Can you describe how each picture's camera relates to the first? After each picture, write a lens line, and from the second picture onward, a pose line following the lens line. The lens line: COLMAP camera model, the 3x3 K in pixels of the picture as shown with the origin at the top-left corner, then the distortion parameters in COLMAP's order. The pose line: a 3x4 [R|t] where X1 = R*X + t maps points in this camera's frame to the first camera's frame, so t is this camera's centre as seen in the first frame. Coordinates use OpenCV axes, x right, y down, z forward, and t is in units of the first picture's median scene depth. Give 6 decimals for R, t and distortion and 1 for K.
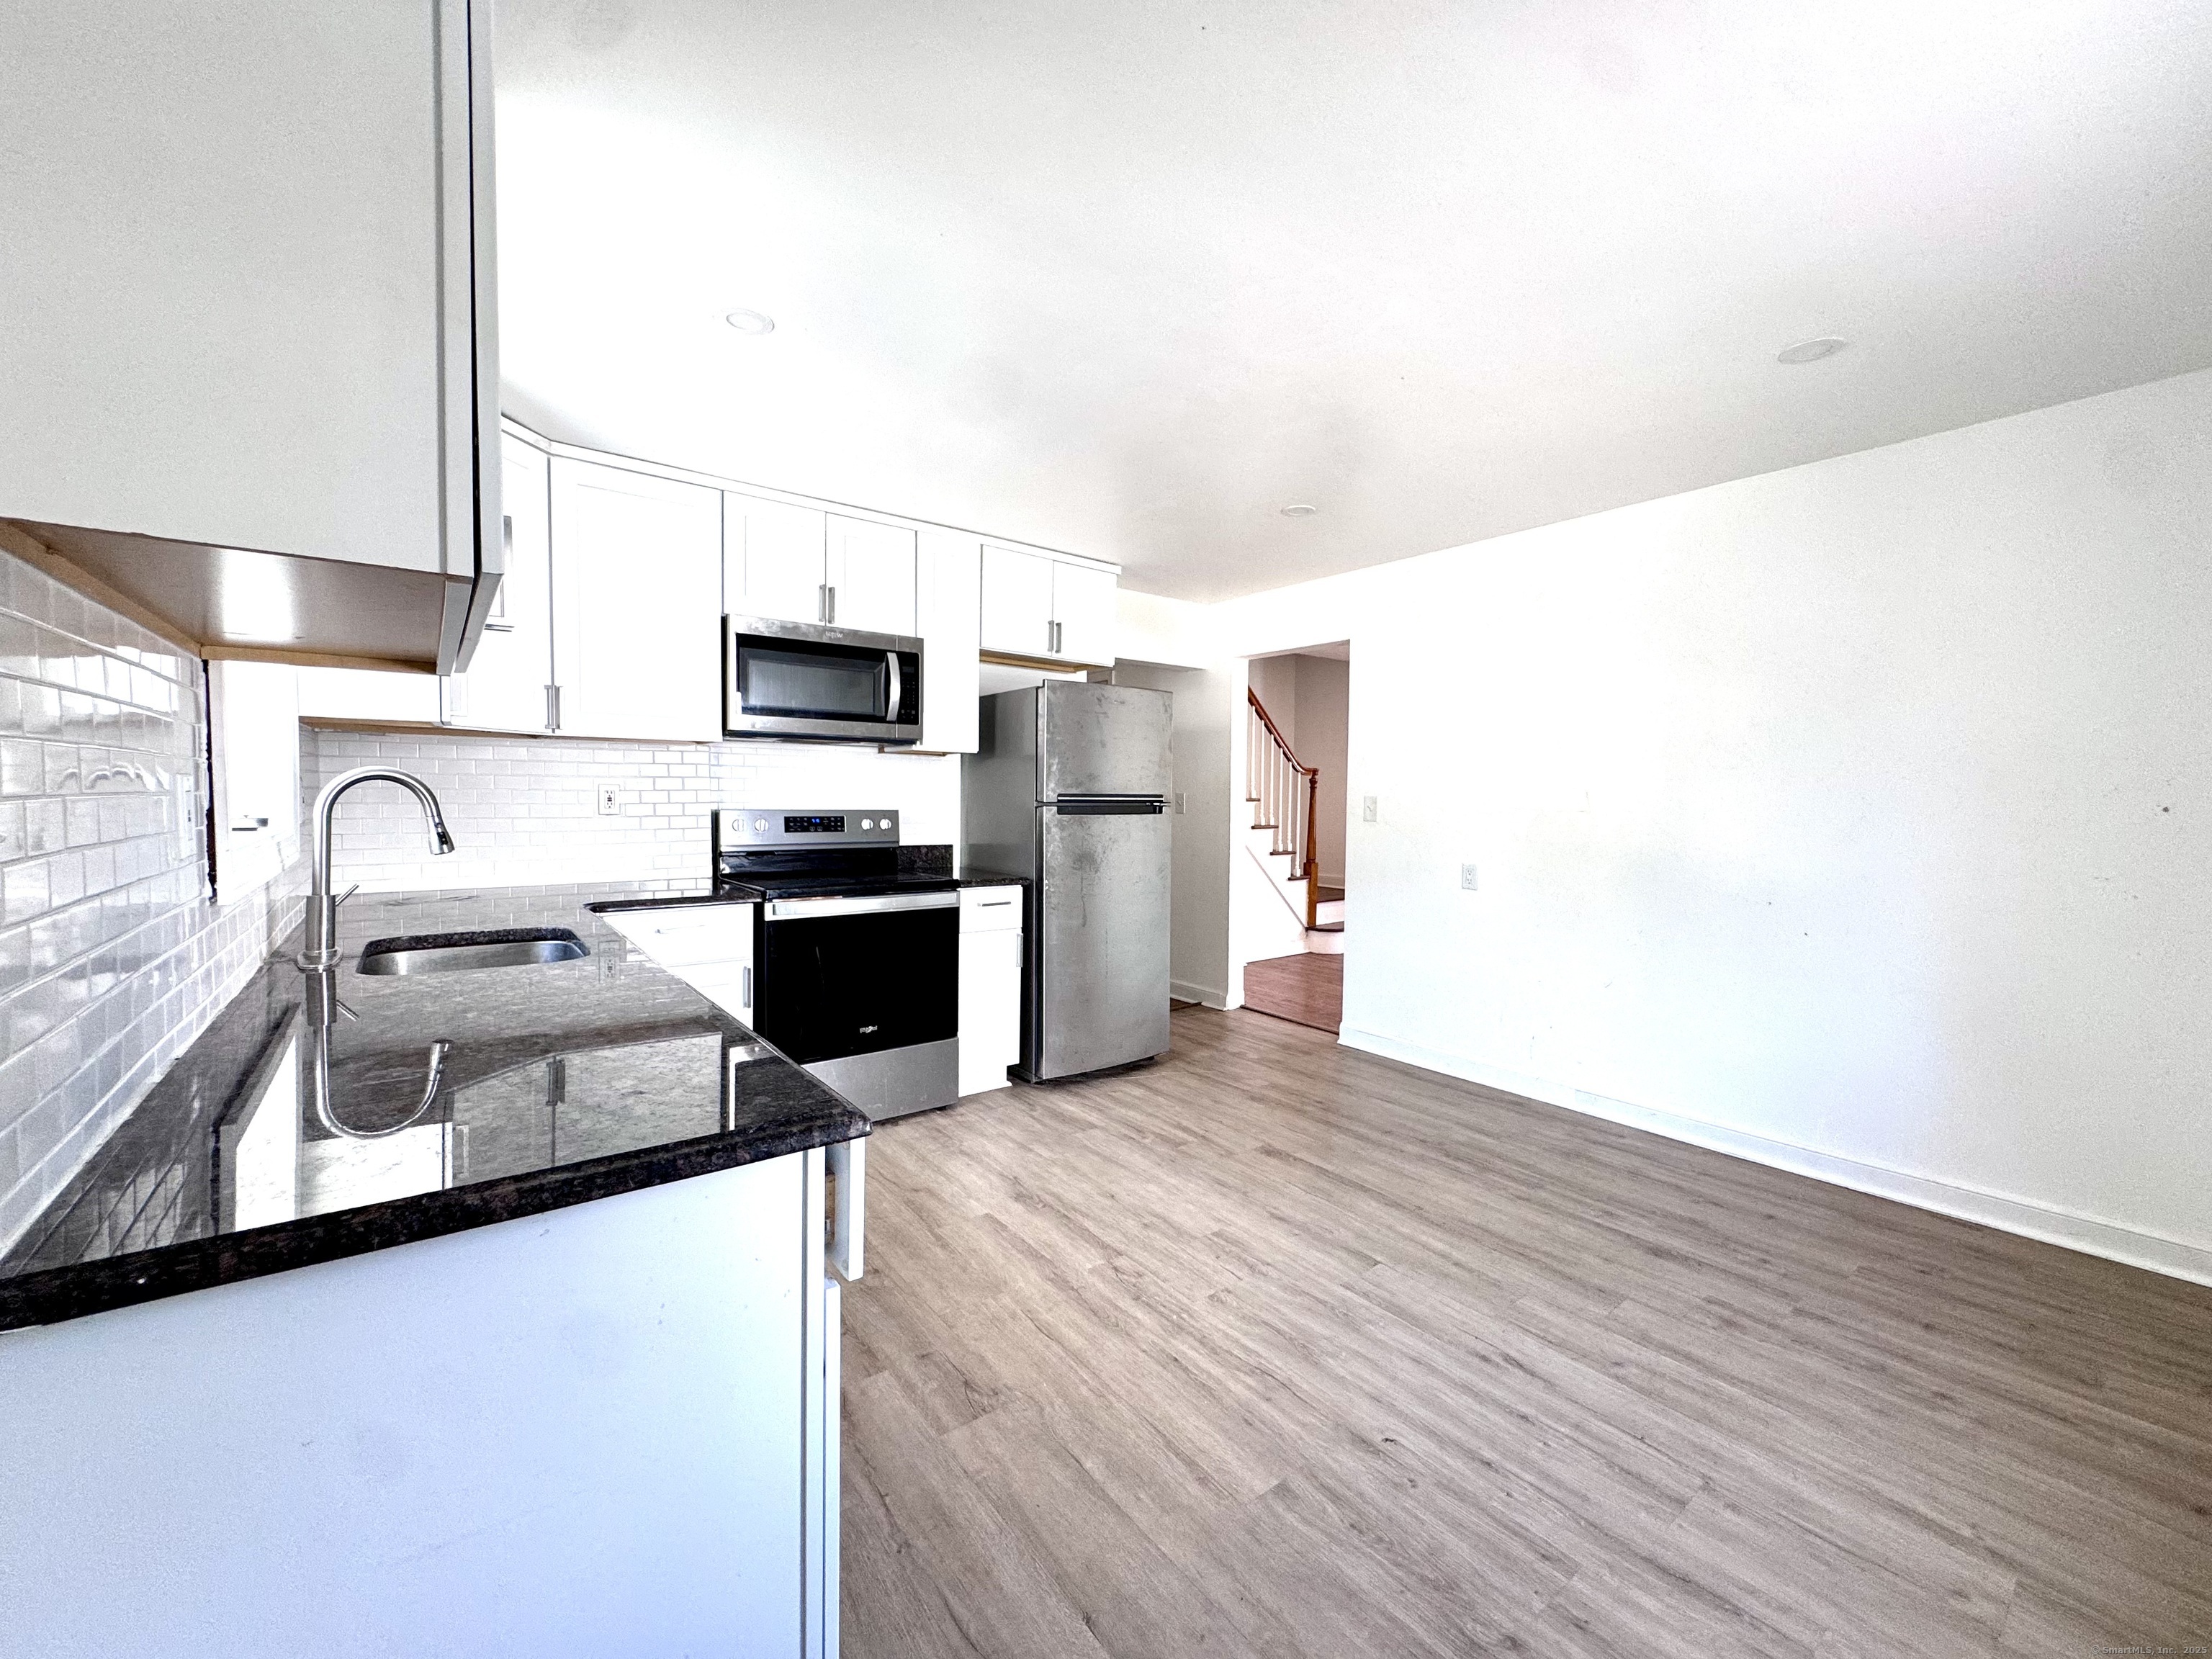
lens RADIAL K [[888.2, 0, 1106.0], [0, 888.2, 829.5], [0, 0, 1]] dist [-0.003066, 0.000644]
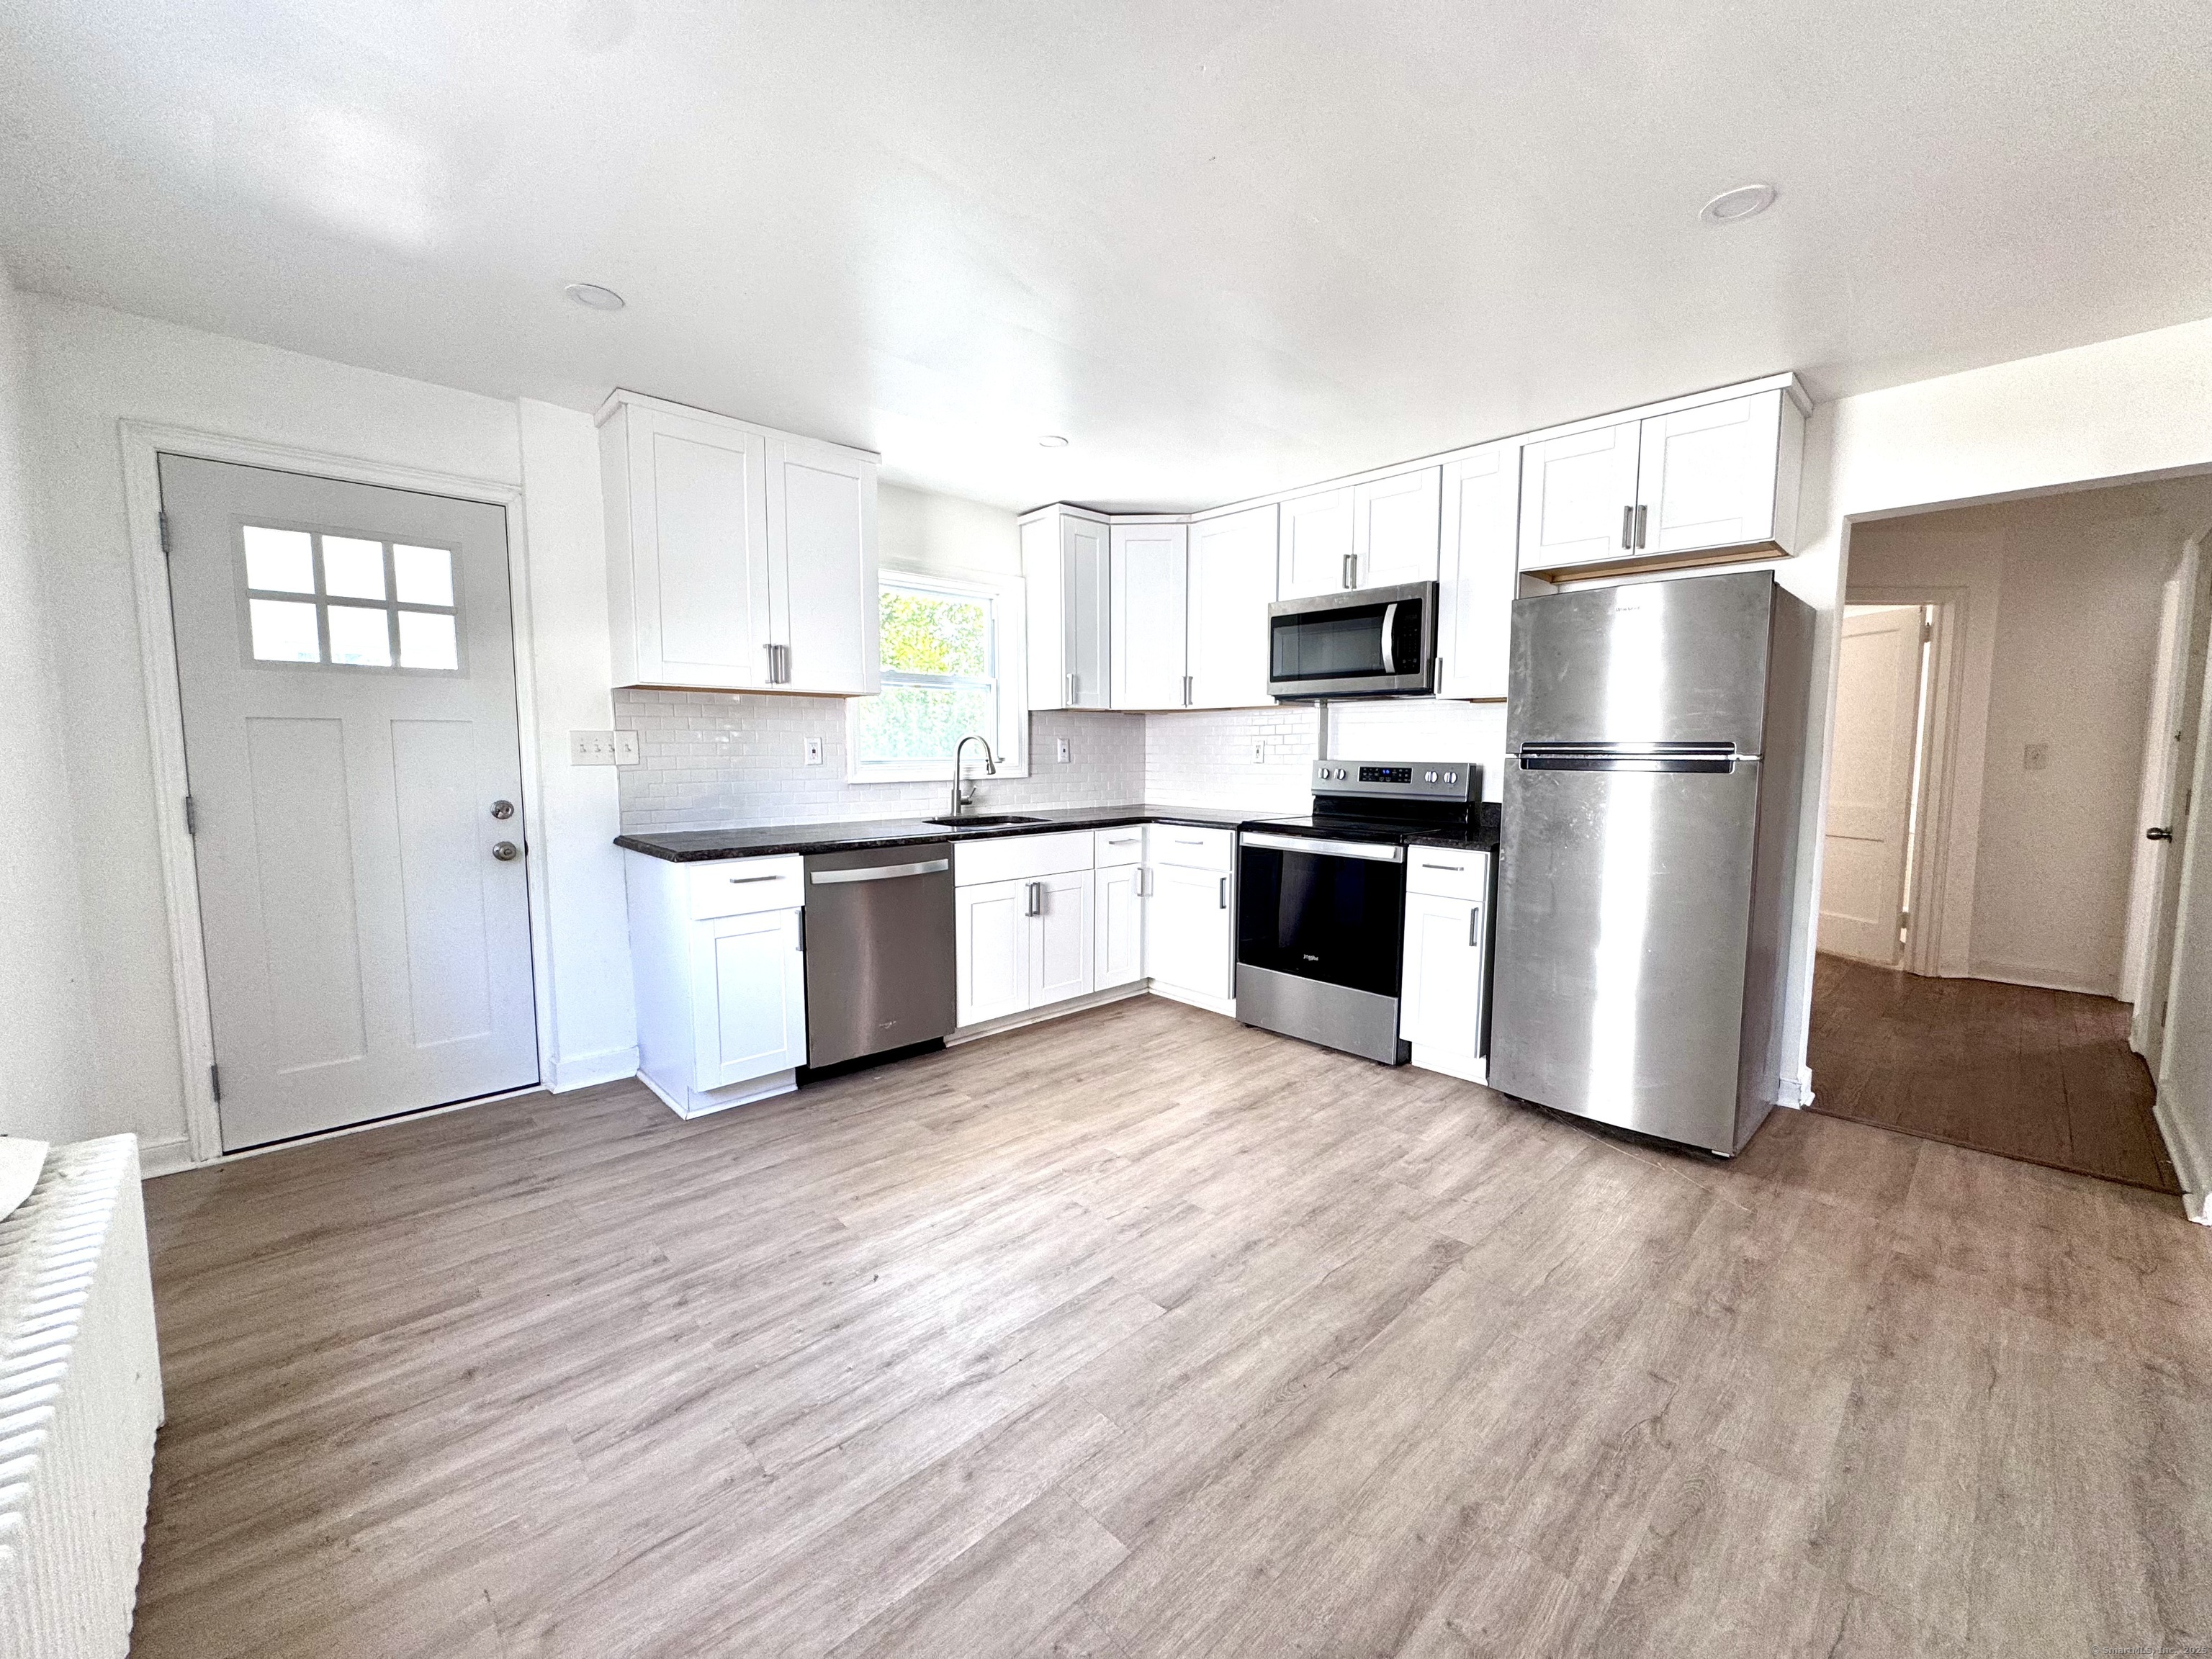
lens RADIAL K [[888.2, 0, 1106.0], [0, 888.2, 829.5], [0, 0, 1]] dist [-0.003066, 0.000644]
pose [[0.102853, 0.080093, -0.991467, 0.982548], [-0.042593, 0.996193, 0.076056, -0.010351], [0.993784, 0.034407, 0.105873, 0.768386]]
